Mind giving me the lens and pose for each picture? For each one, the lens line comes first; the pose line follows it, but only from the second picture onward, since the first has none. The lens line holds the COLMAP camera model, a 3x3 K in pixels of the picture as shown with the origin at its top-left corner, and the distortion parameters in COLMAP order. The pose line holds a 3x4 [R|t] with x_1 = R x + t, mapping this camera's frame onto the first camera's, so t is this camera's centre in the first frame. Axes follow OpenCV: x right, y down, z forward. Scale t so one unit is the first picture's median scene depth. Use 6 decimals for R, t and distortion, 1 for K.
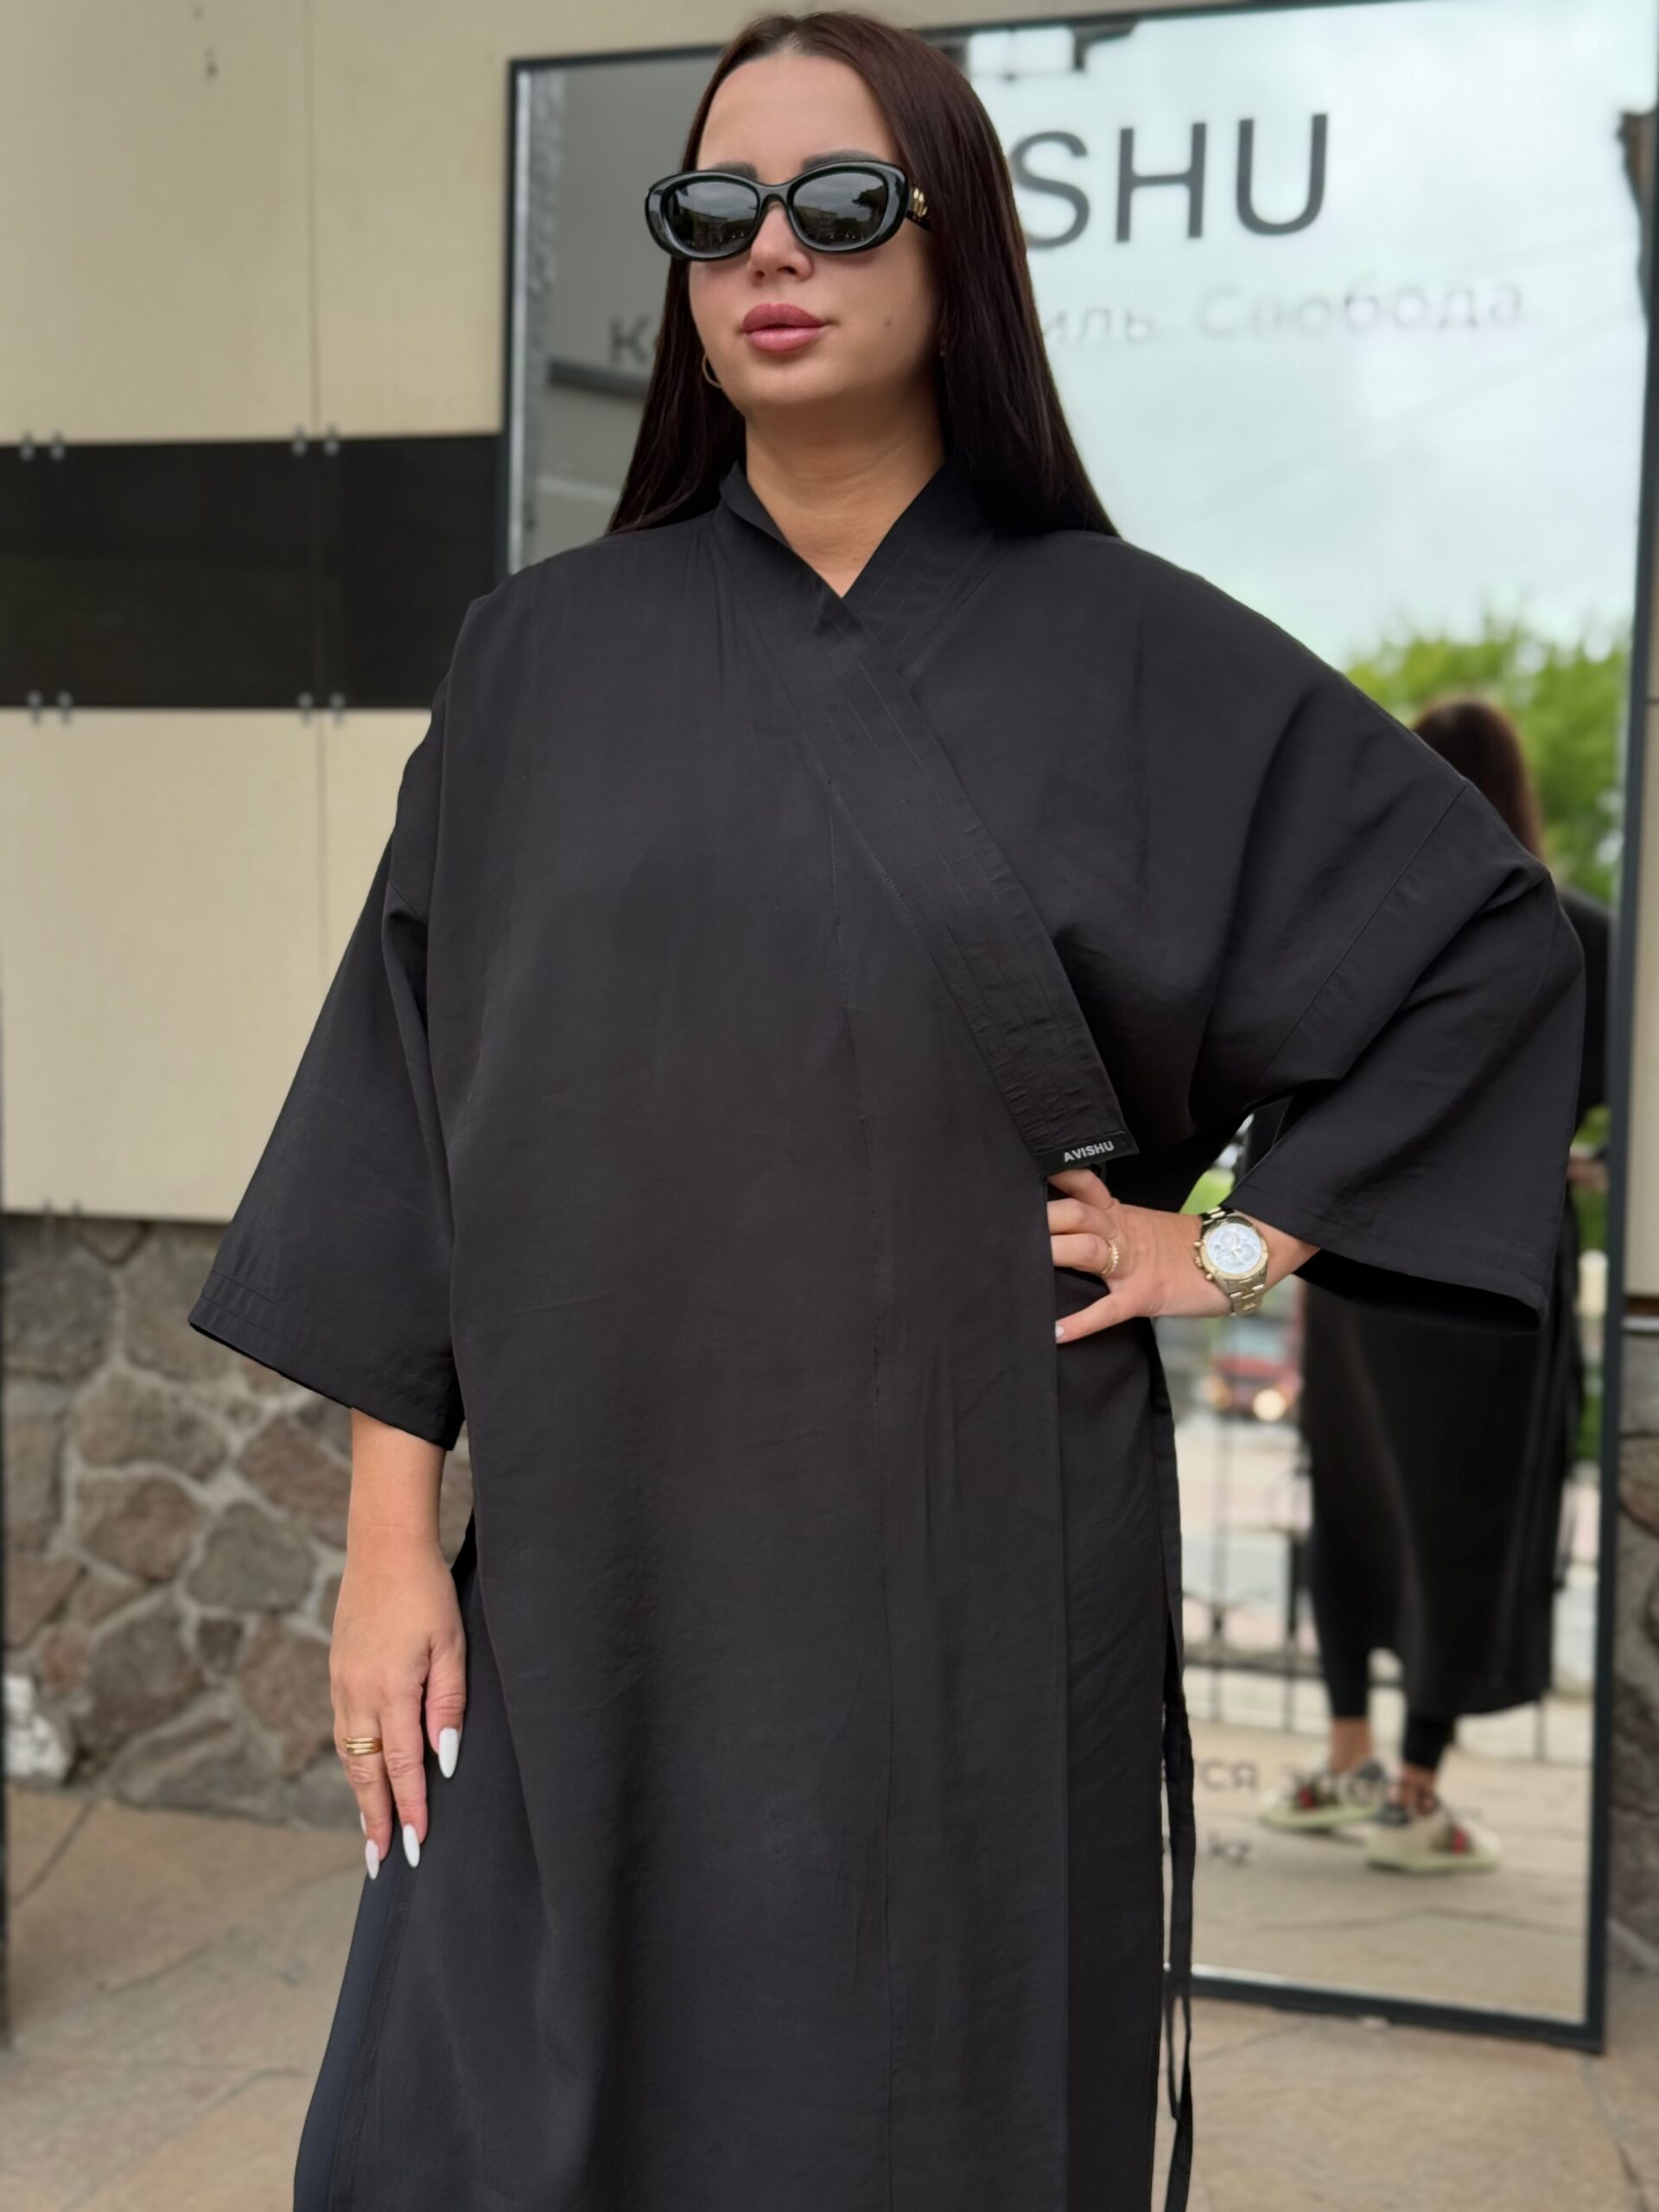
lens RADIAL K [[3049.1, 0, 829.8], [0, 3049.1, 1147.5], [0, 0, 1]] dist [0.095389, 0.000000]
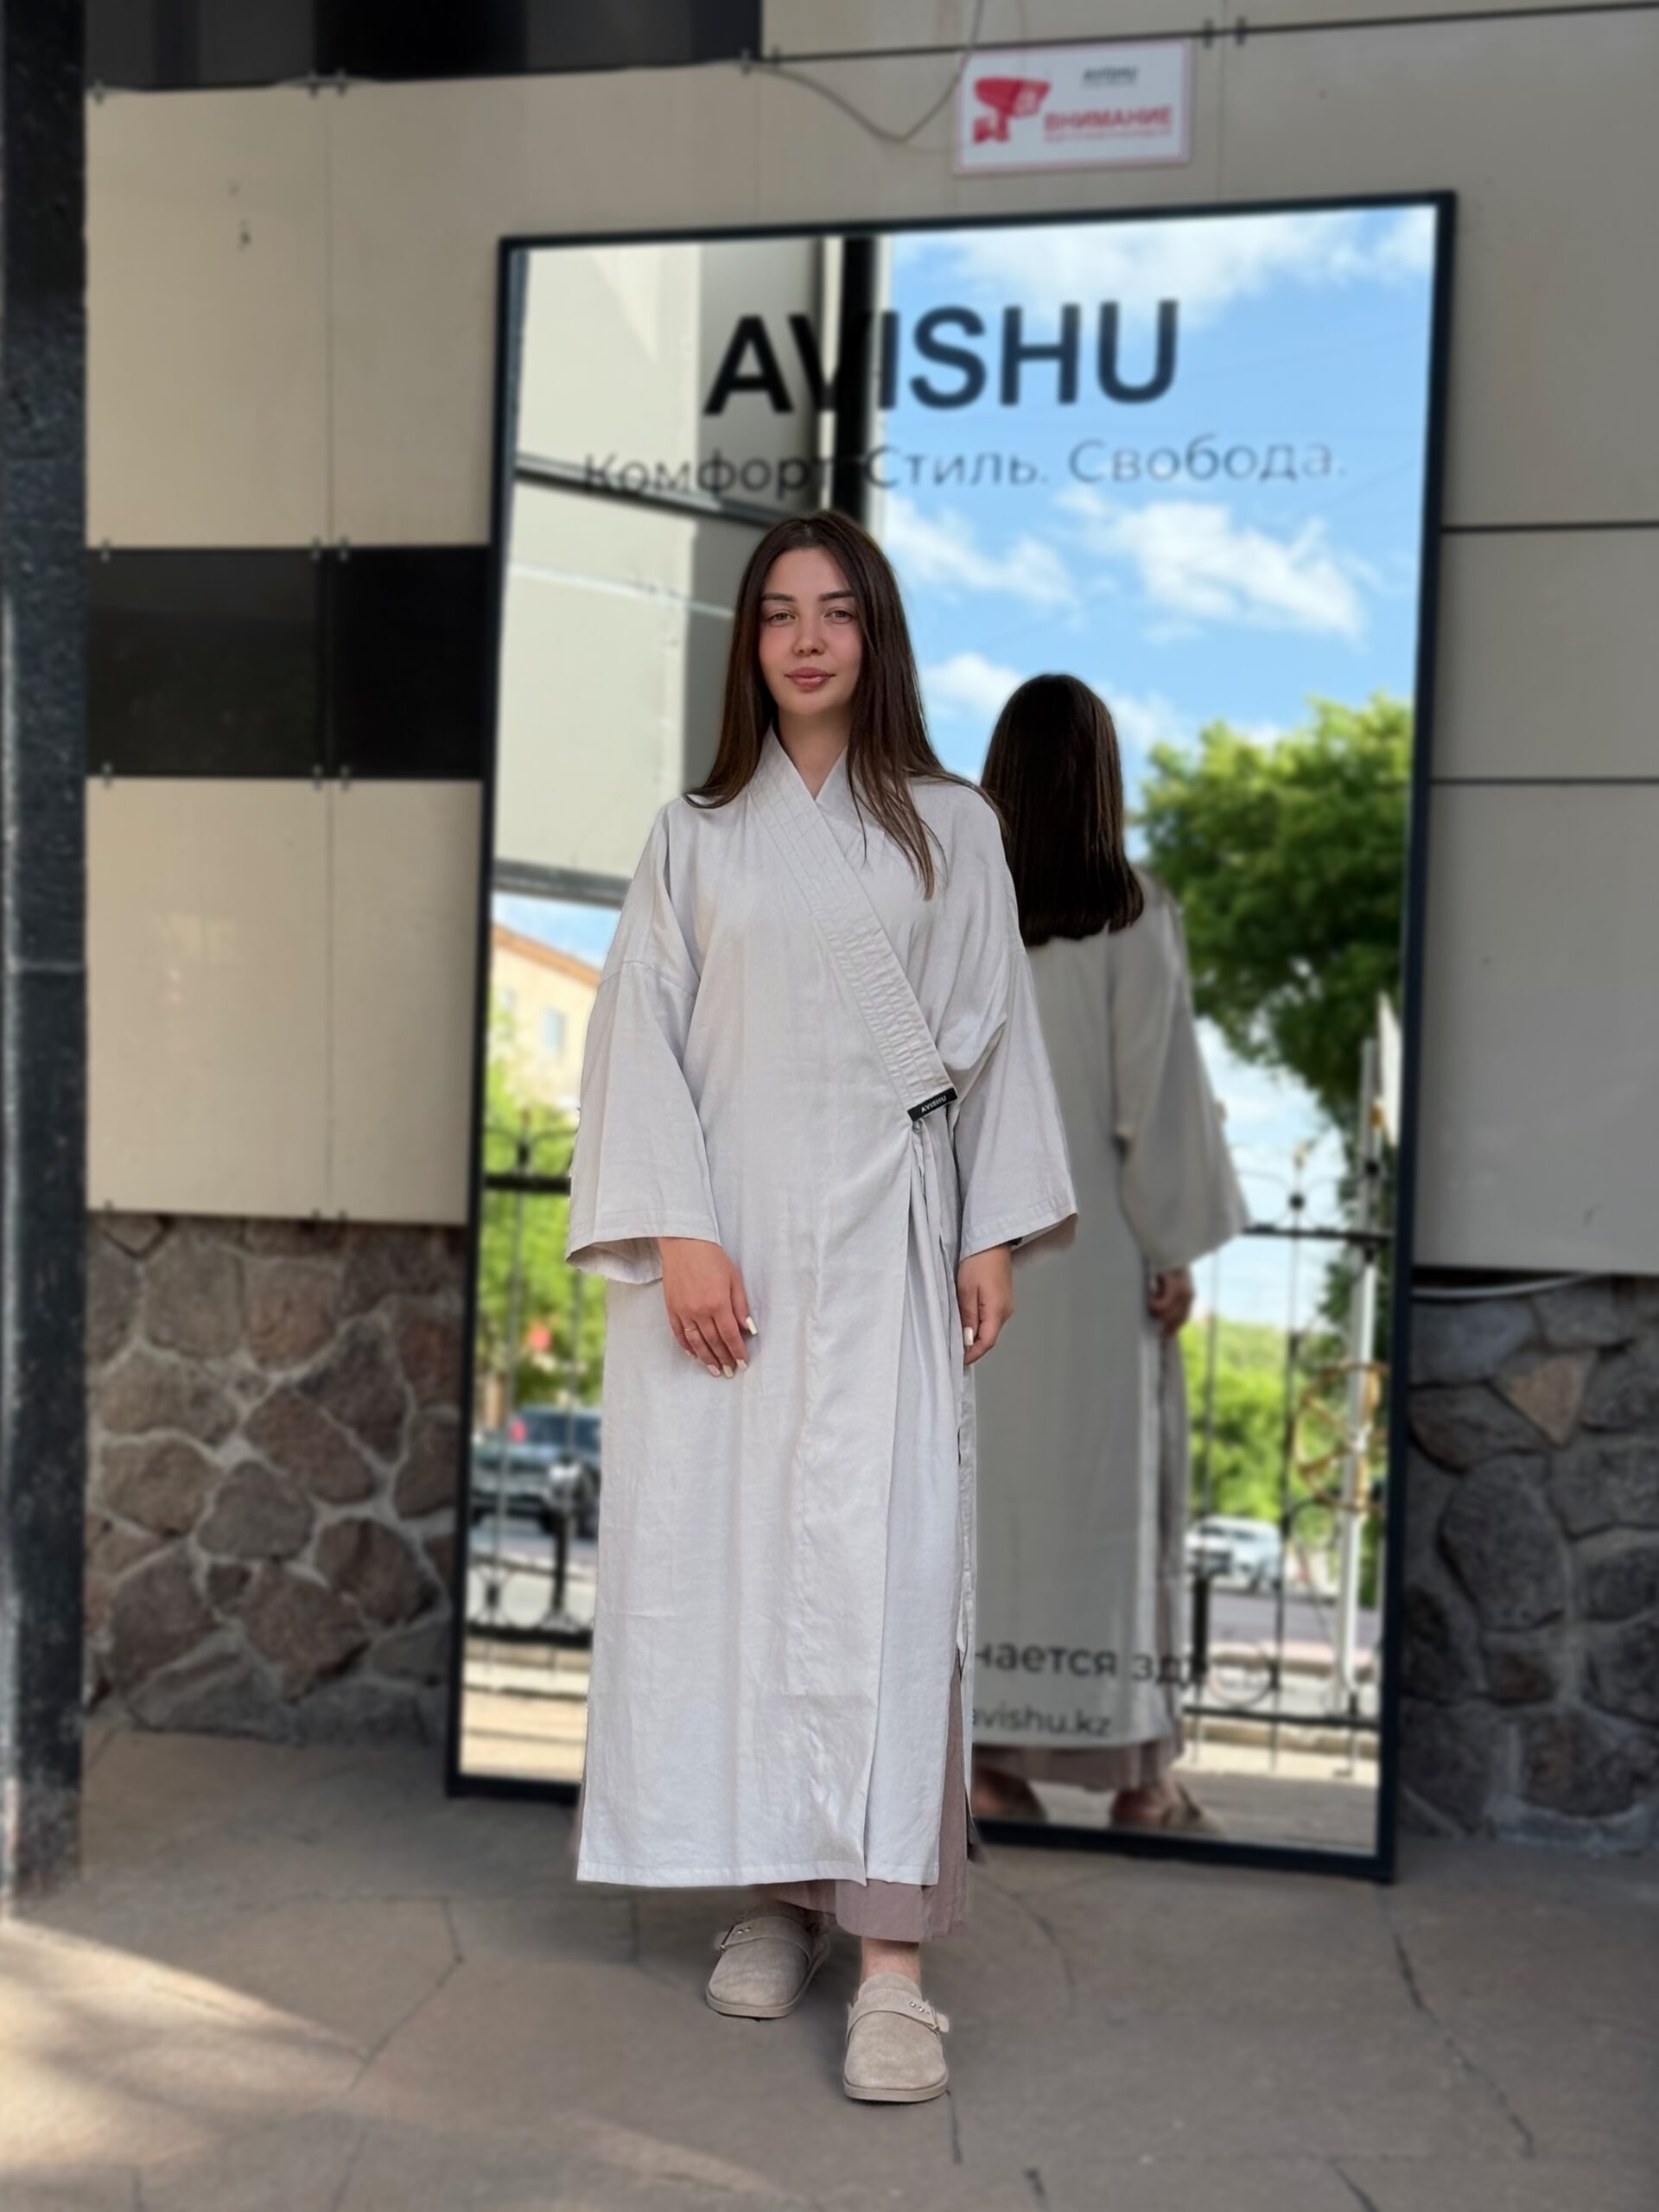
lens RADIAL K [[3491.3, 0, 827.4], [0, 3491.3, 1166.4], [0, 0, 1]] dist [0.117738, 0.000000]
pose [[0.999761, 0.006322, 0.020907, -0.003781], [-0.005663, 0.999489, -0.031448, 0.049546], [-0.021095, 0.031322, 0.999287, -0.356732]]
